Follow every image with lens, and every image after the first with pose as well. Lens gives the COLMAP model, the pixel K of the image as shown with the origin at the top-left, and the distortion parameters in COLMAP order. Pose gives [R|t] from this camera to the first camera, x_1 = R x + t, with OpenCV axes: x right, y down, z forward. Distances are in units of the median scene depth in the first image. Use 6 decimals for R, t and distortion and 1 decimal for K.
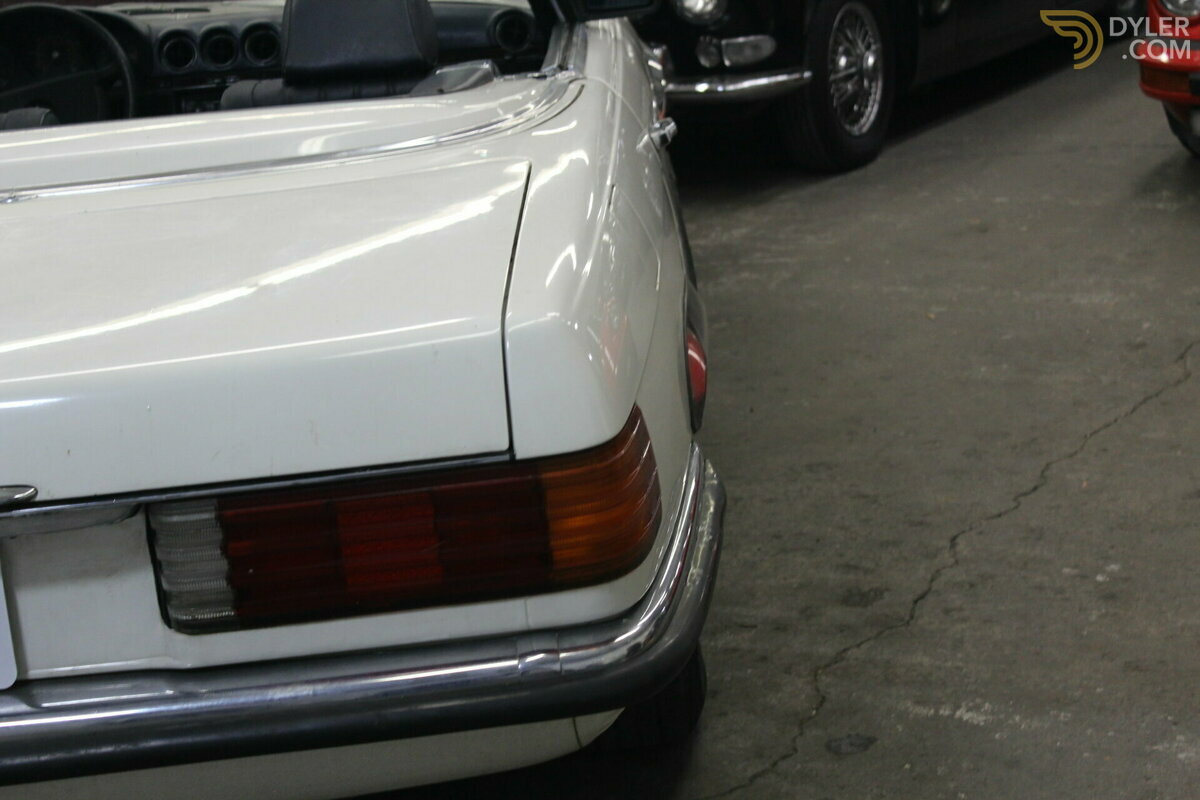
lens RADIAL K [[2319.3, 0, 600.1], [0, 2319.3, 408.1], [0, 0, 1]] dist [0.038770, 0.000000]
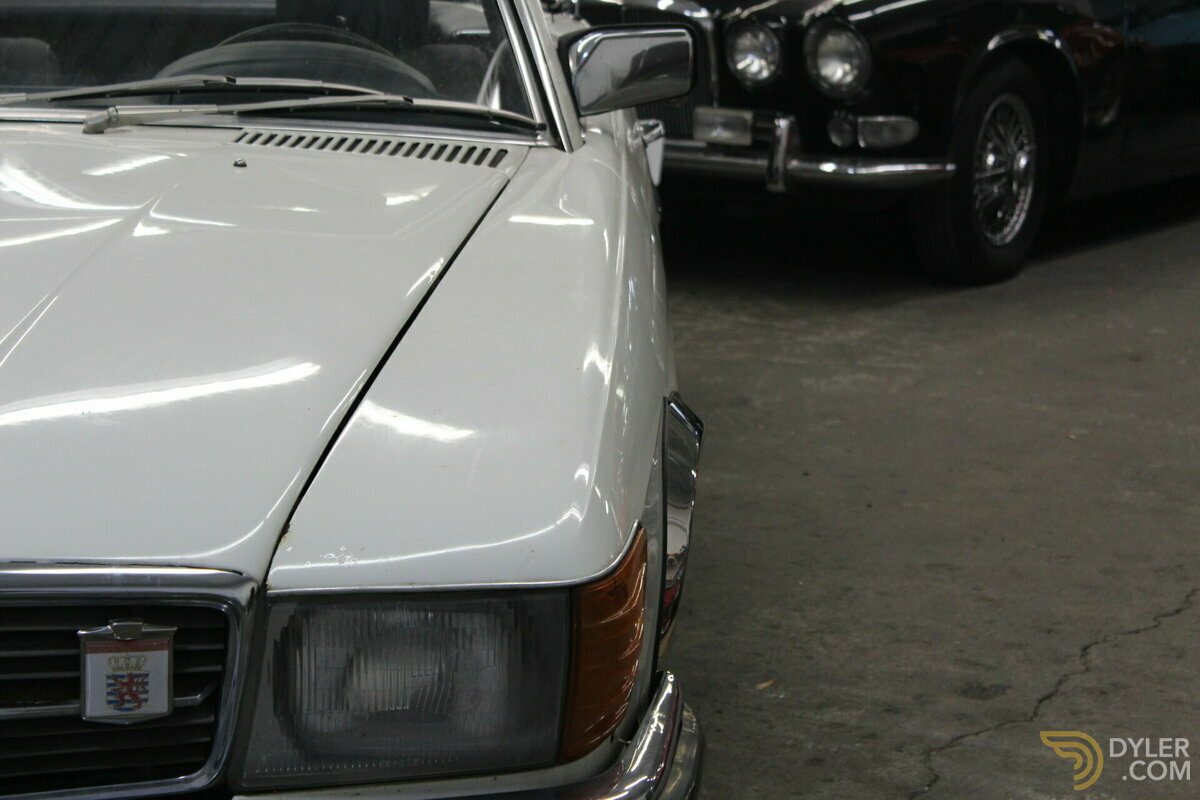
lens RADIAL K [[2897.1, 0, 600.5], [0, 2897.1, 394.5], [0, 0, 1]] dist [0.118371, 0.000000]
pose [[0.993844, 0.110298, -0.010393, -0.035809], [-0.110765, 0.991094, -0.073912, 0.062312], [0.002148, 0.074609, 0.997211, -0.146639]]
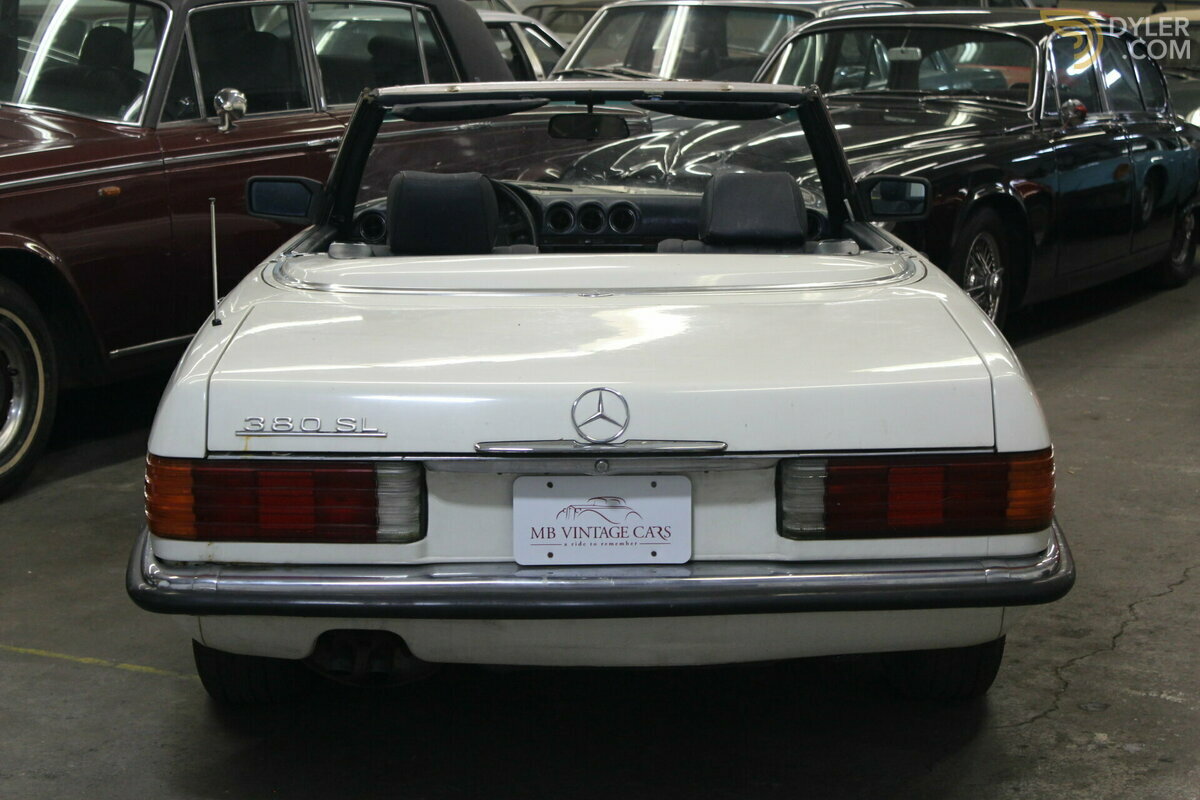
lens RADIAL K [[2408.3, 0, 607.7], [0, 2408.3, 396.1], [0, 0, 1]] dist [0.065497, 0.000000]
pose [[0.995701, 0.086922, 0.031990, -0.217247], [-0.083151, 0.991026, -0.104655, 0.108419], [-0.040799, 0.101545, 0.993994, -0.445876]]
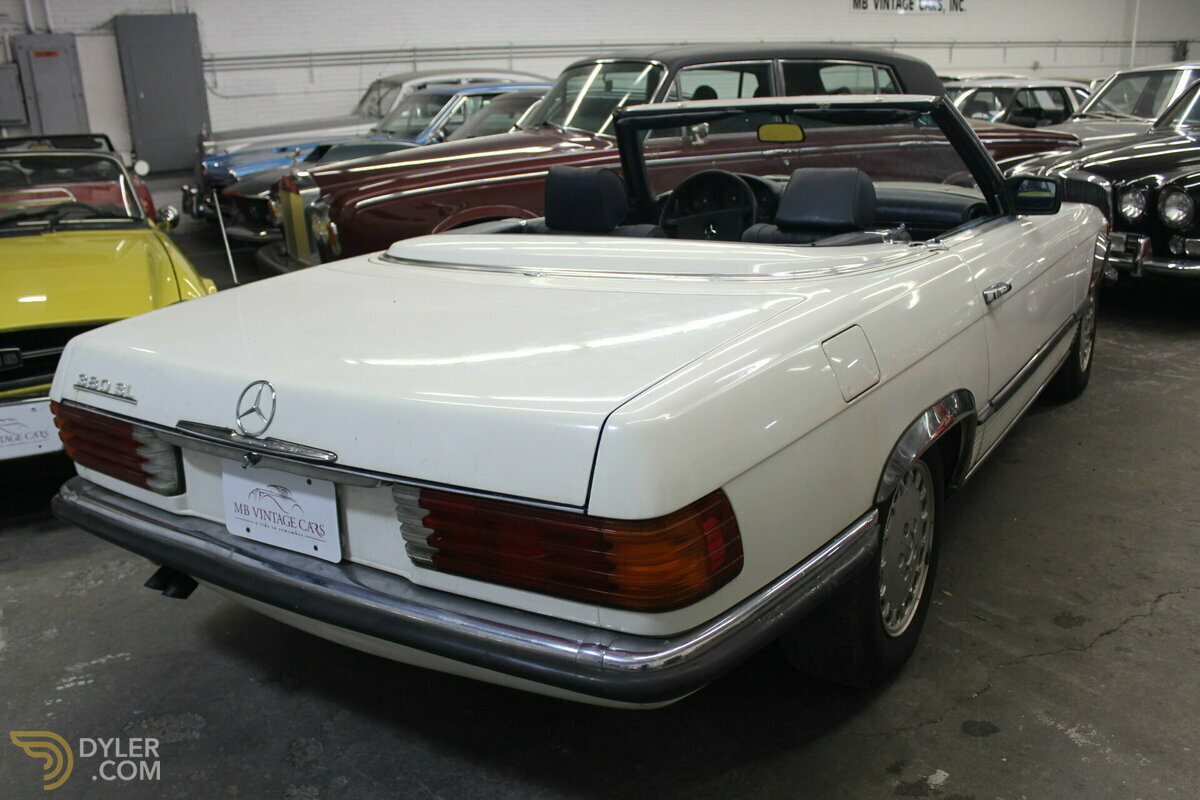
lens RADIAL K [[1053.2, 0, 578.6], [0, 1053.2, 417.7], [0, 0, 1]] dist [-0.121701, 0.087916]
pose [[0.831929, 0.210629, -0.513350, 0.150954], [-0.180177, 0.977564, 0.109106, -0.057076], [0.524814, 0.001725, 0.851215, 0.253973]]
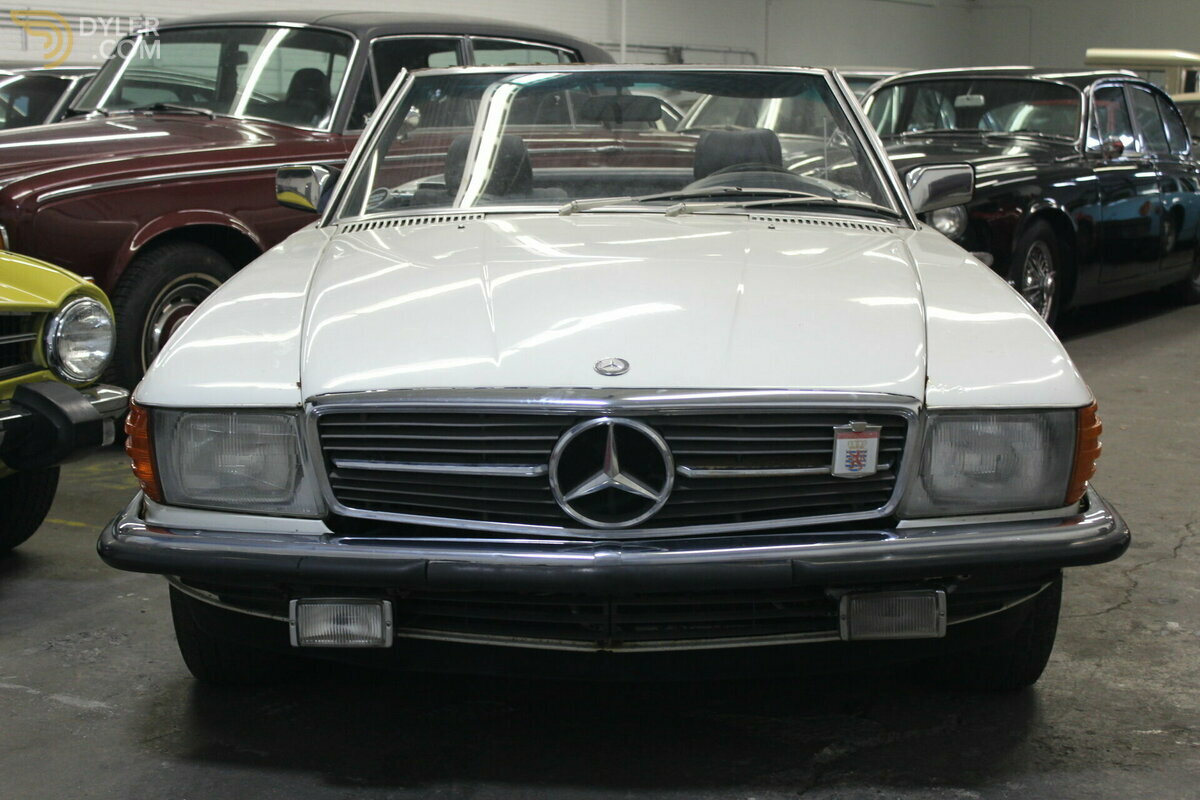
lens RADIAL K [[1868.0, 0, 593.0], [0, 1868.0, 395.3], [0, 0, 1]] dist [-0.005453, 0.000000]
pose [[0.994714, 0.096159, -0.036021, -0.208214], [-0.099904, 0.987356, -0.123072, 0.163110], [0.023731, 0.126020, 0.991744, -0.271552]]
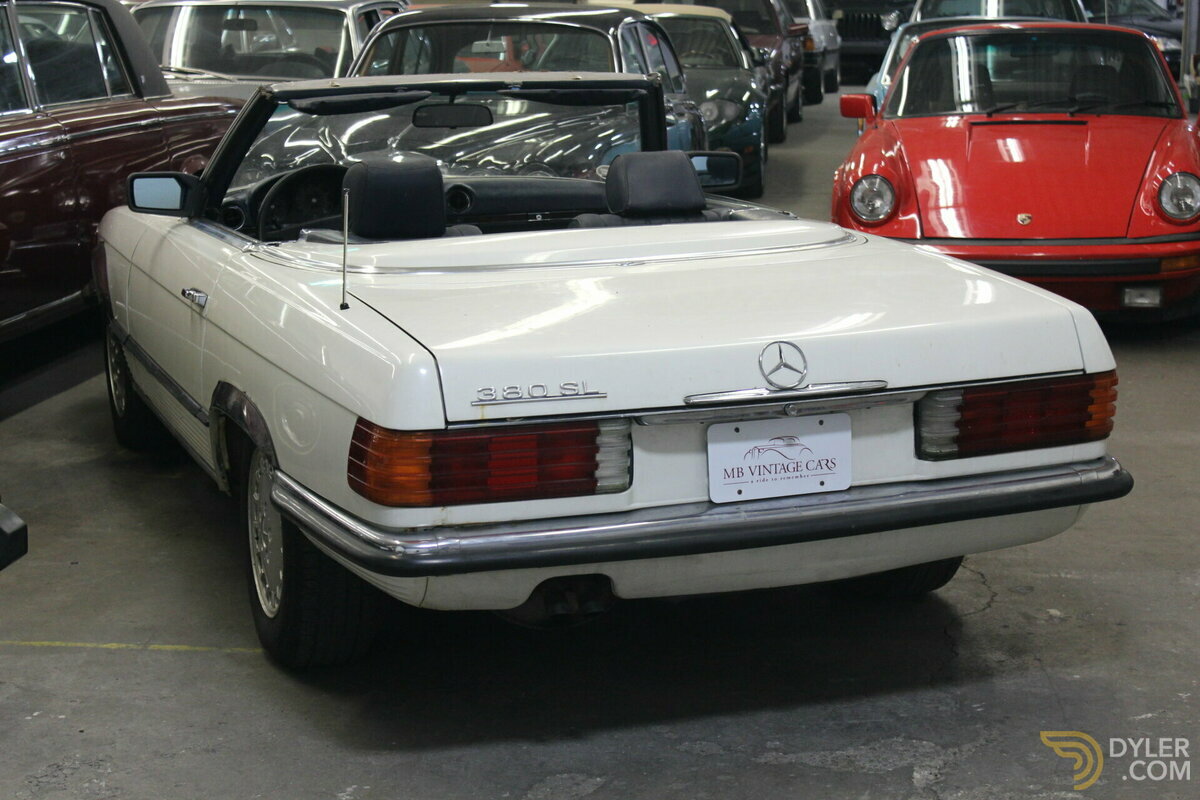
lens RADIAL K [[2243.4, 0, 600.1], [0, 2243.4, 402.8], [0, 0, 1]] dist [0.004052, 0.000000]
pose [[0.930420, 0.015564, 0.366164, -0.655535], [0.022804, 0.994704, -0.100224, 0.133513], [-0.365785, 0.101600, 0.925137, -0.391093]]
